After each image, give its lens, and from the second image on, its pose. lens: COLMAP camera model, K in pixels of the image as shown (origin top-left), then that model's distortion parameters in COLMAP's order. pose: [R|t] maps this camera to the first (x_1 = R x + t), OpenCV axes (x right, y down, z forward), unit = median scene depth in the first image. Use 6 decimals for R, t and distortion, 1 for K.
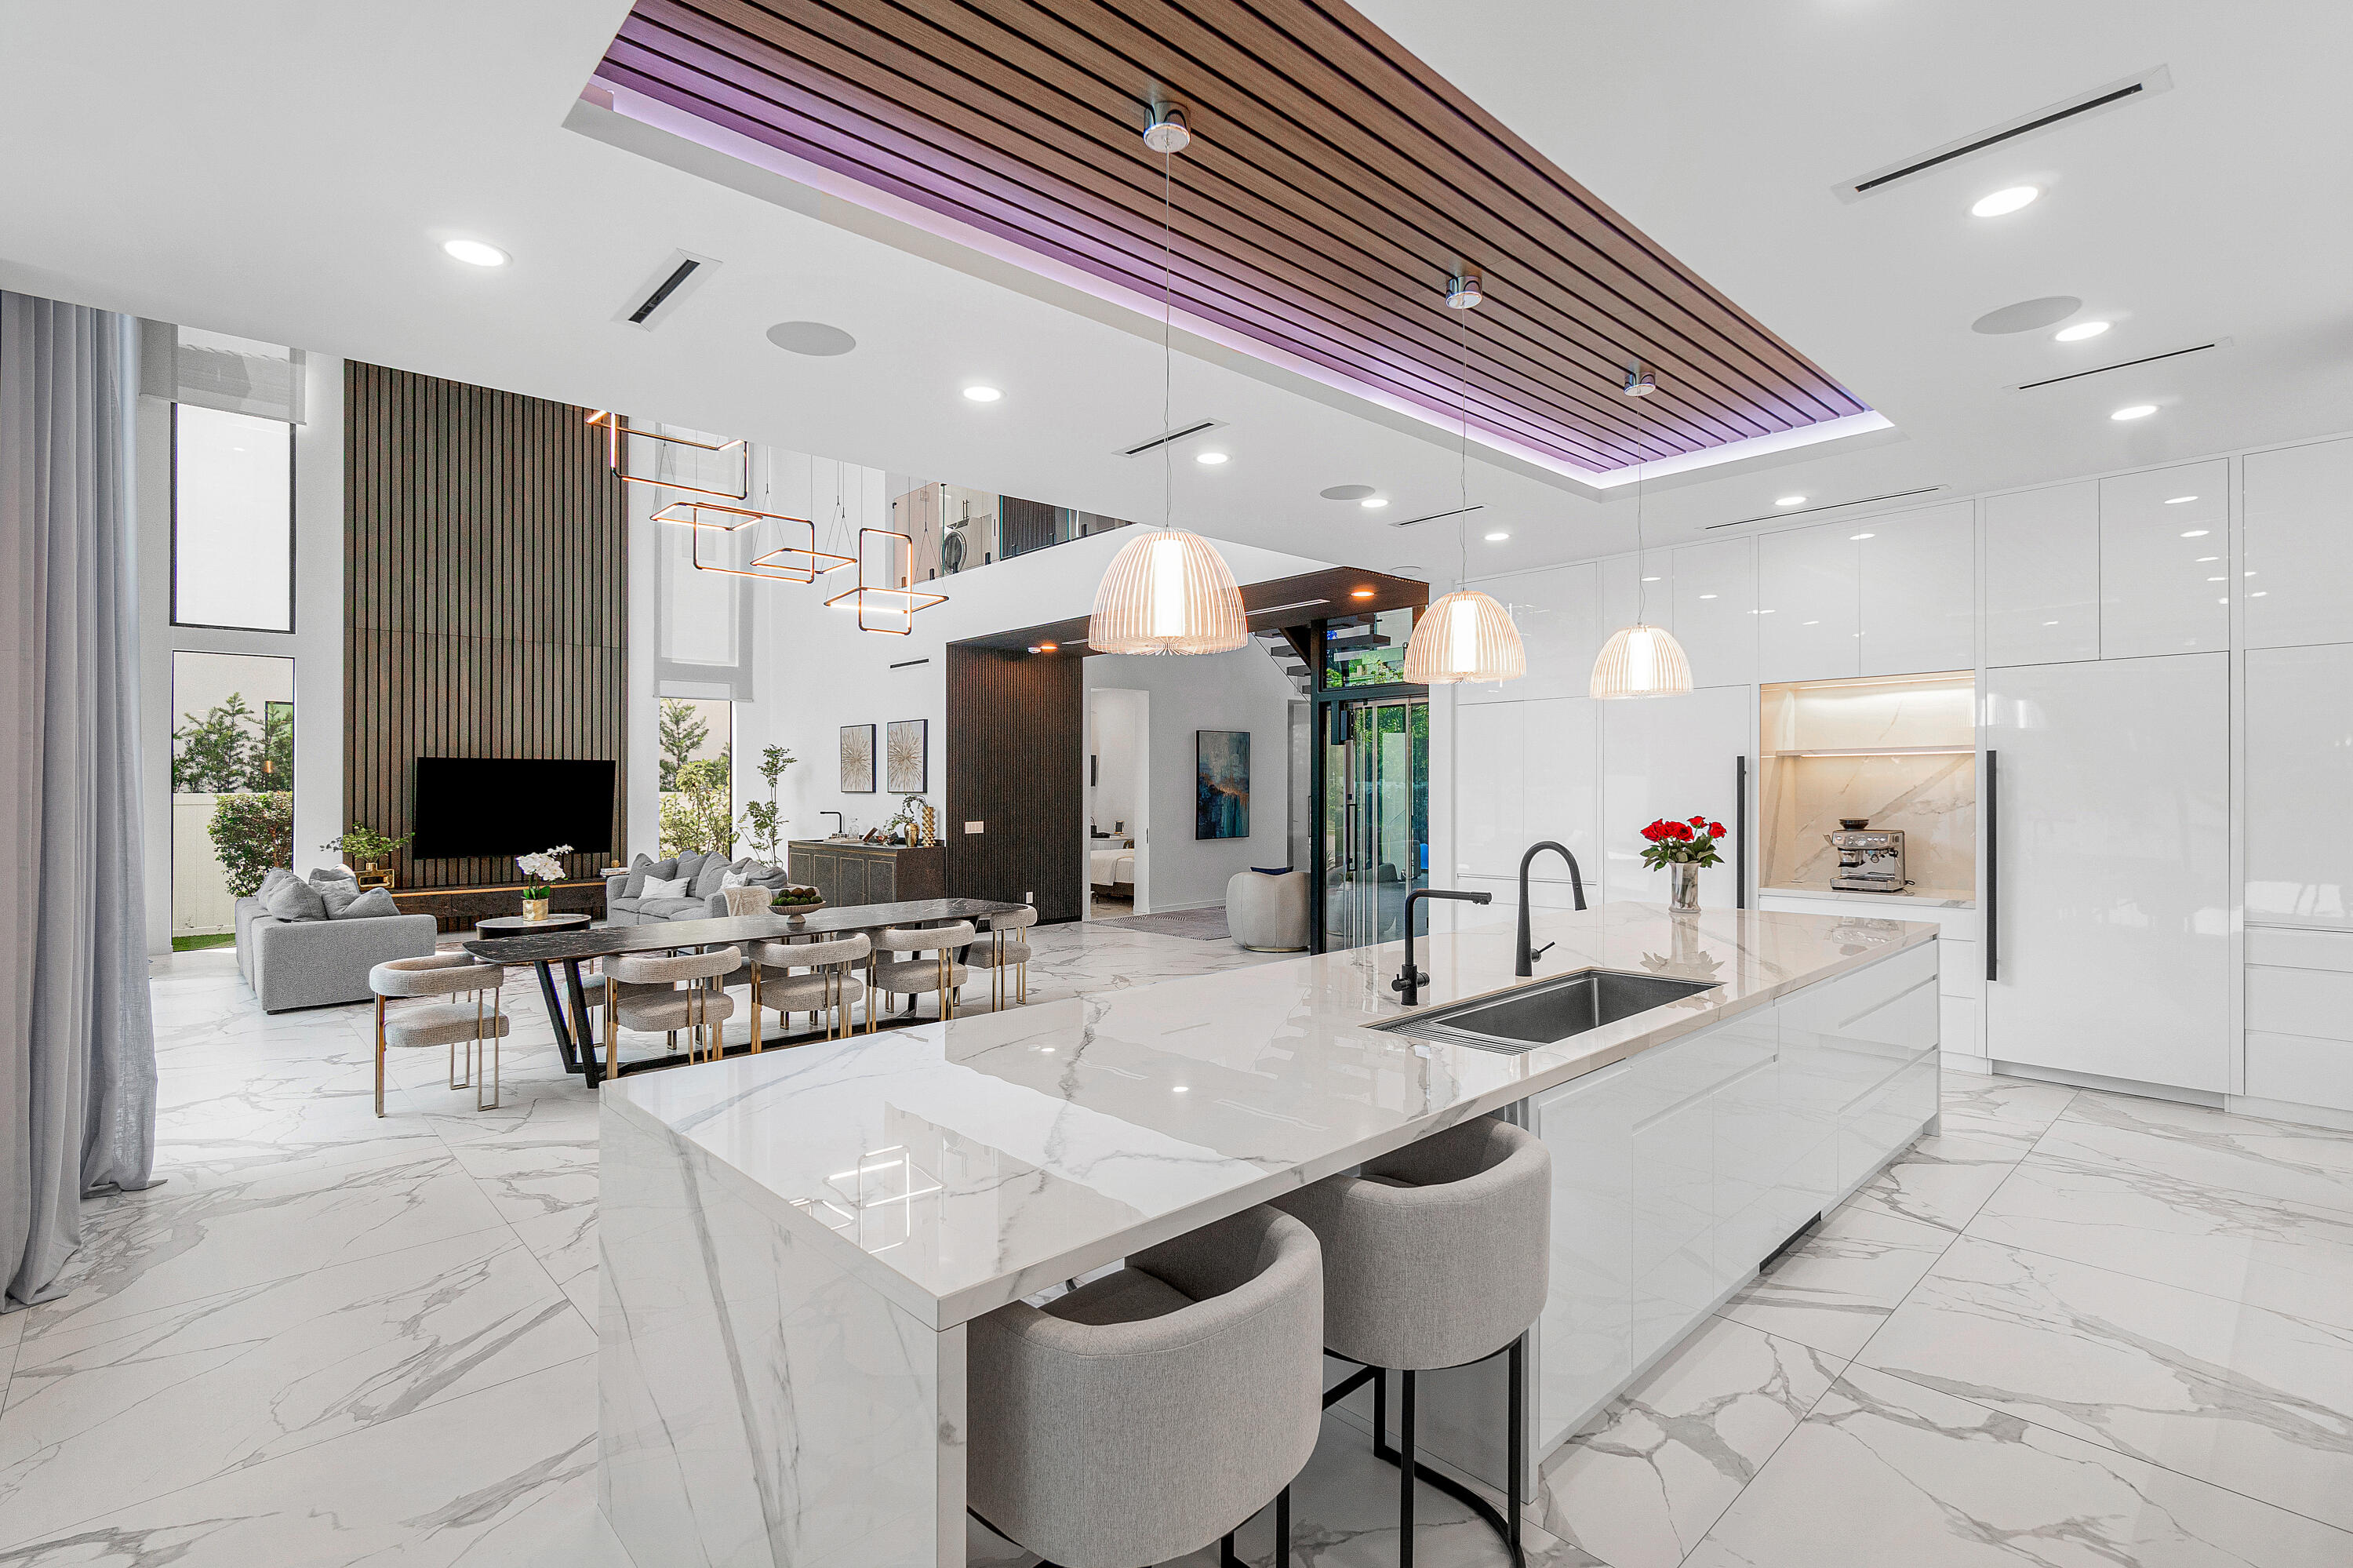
lens RADIAL K [[1090.6, 0, 1175.3], [0, 1090.6, 742.7], [0, 0, 1]] dist [0.005053, -0.000004]
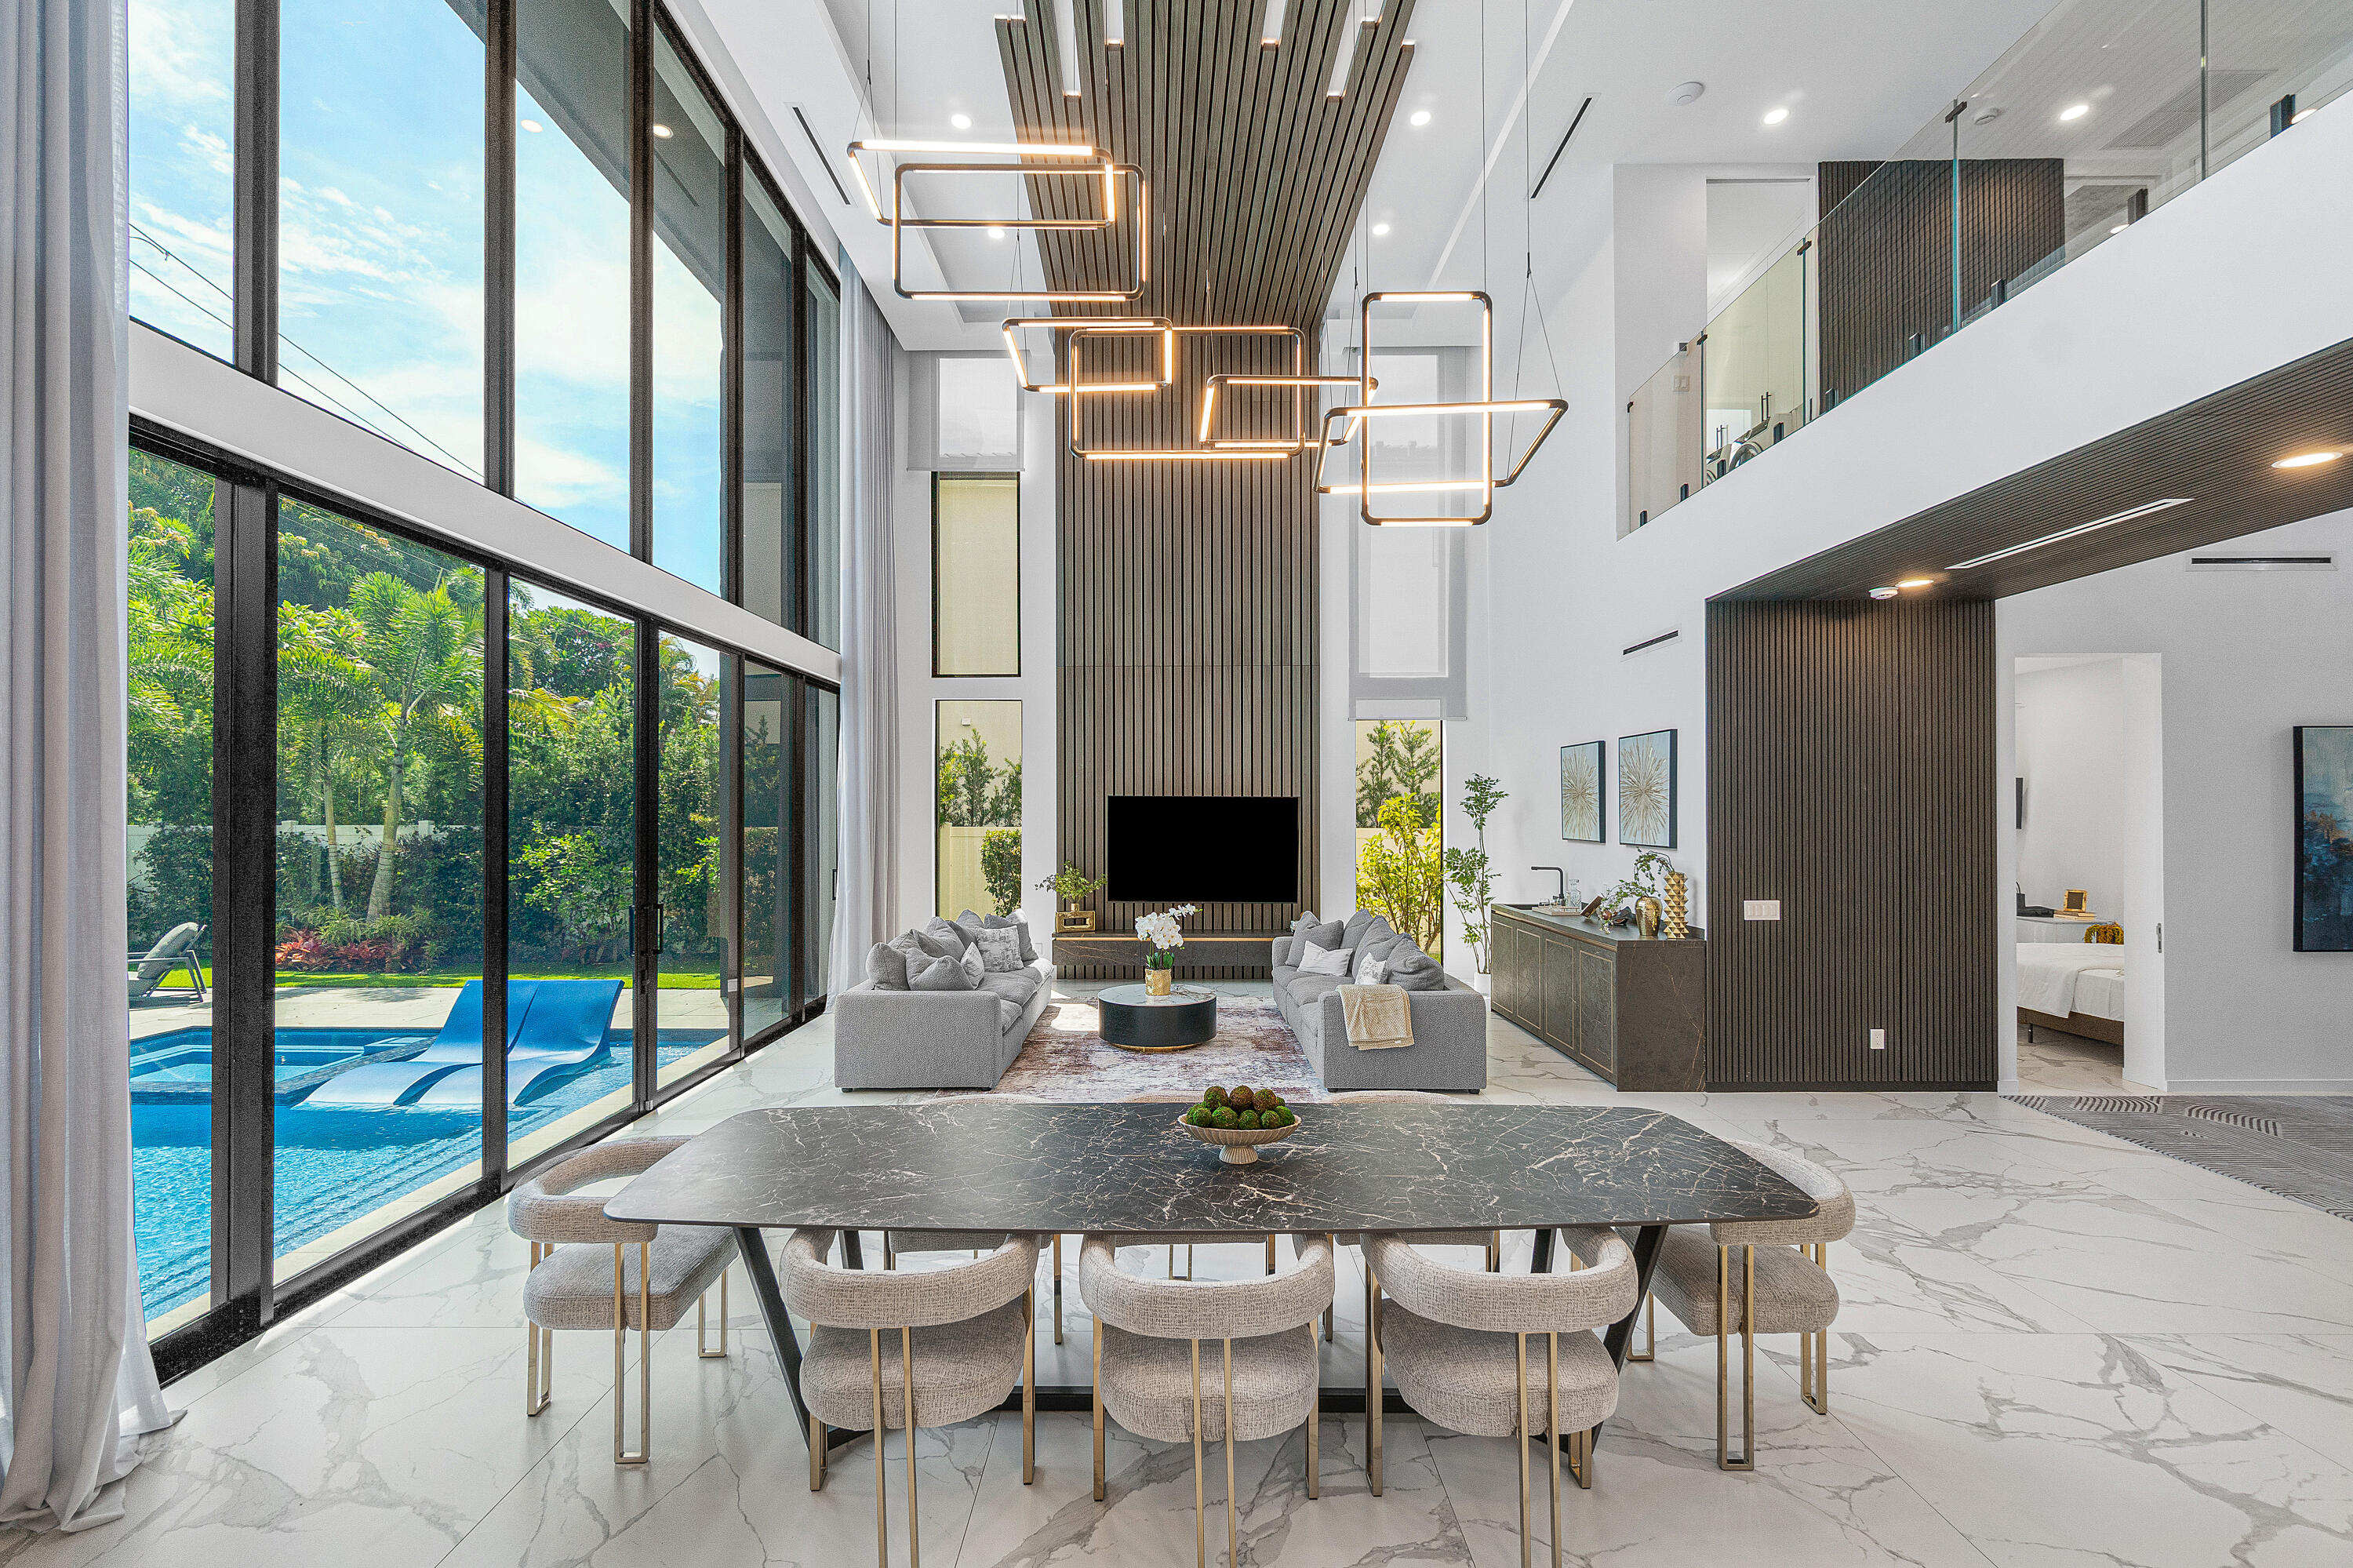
lens RADIAL K [[1040.1, 0, 1161.7], [0, 1040.1, 805.4], [0, 0, 1]] dist [-0.001311, -0.000365]
pose [[0.724668, -0.000091, -0.689098, -0.033097], [0.025067, 0.999342, 0.026229, -0.001003], [0.688642, -0.036281, 0.724193, 0.370938]]
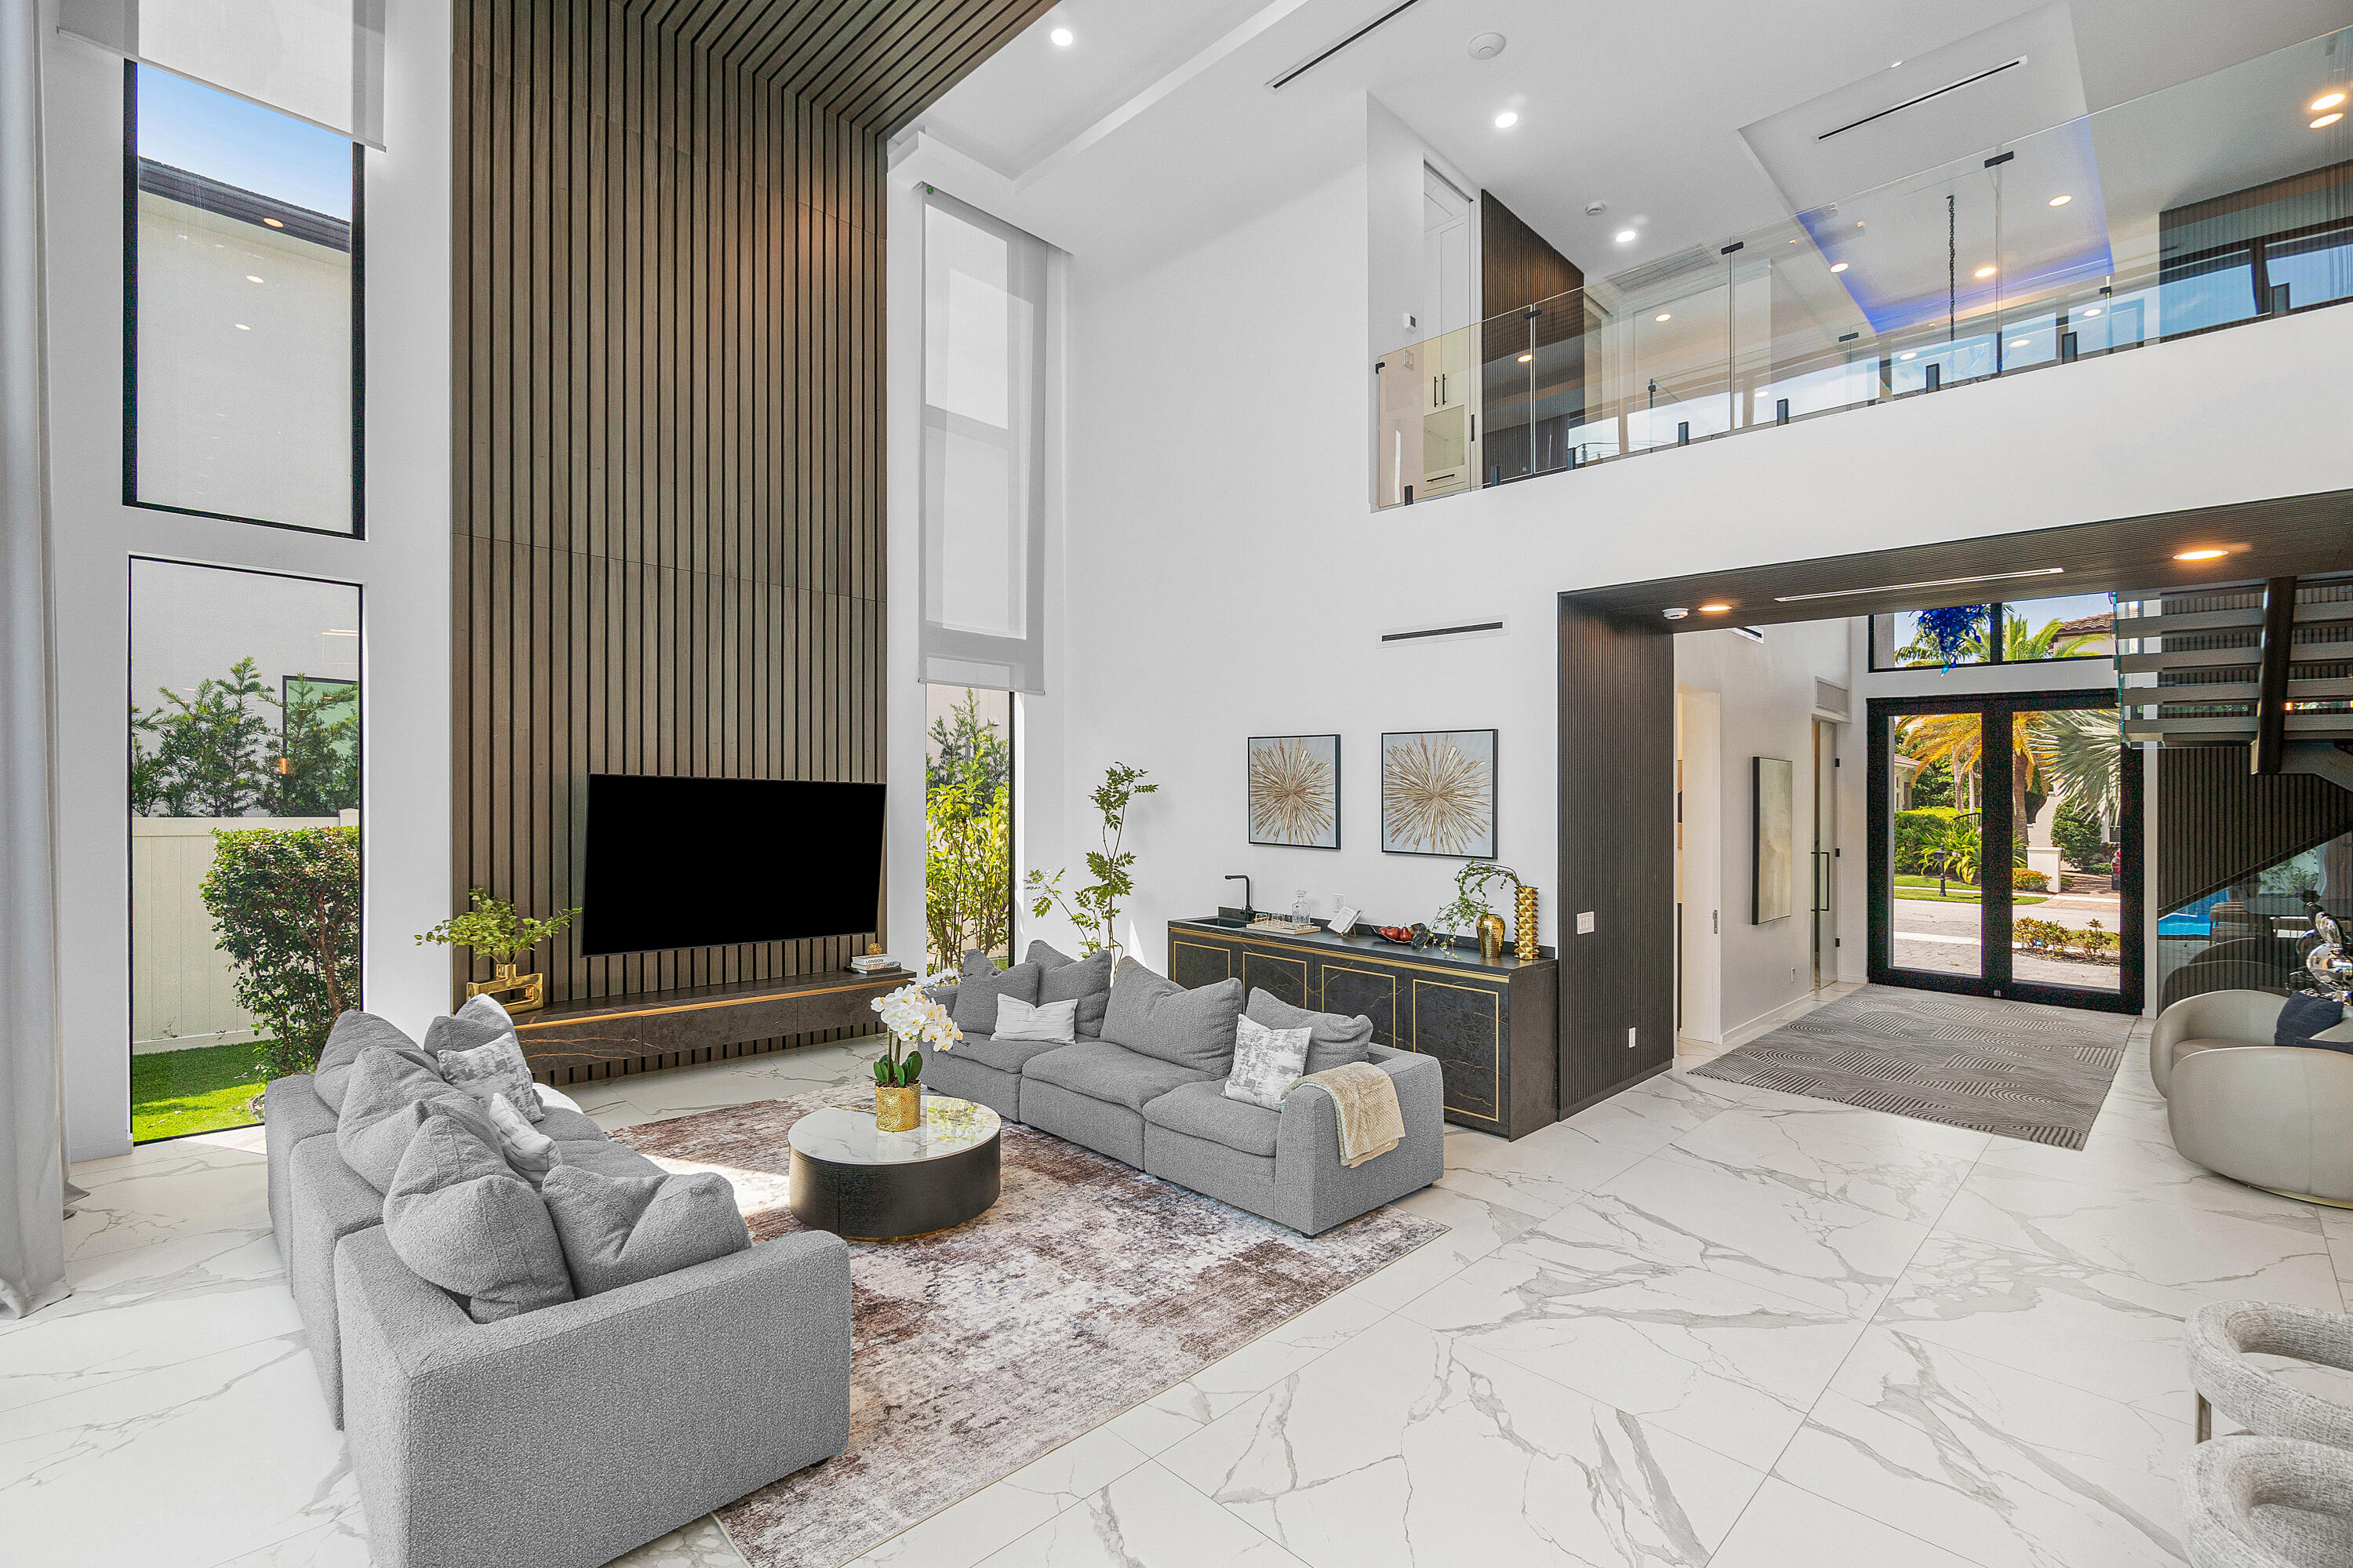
lens RADIAL K [[1031.7, 0, 1172.0], [0, 1031.7, 793.3], [0, 0, 1]] dist [-0.000250, 0.000053]
pose [[0.999073, 0.024964, 0.035058, -0.413454], [-0.026243, 0.998989, 0.036509, -0.003502], [-0.034111, -0.037396, 0.998718, 0.465285]]
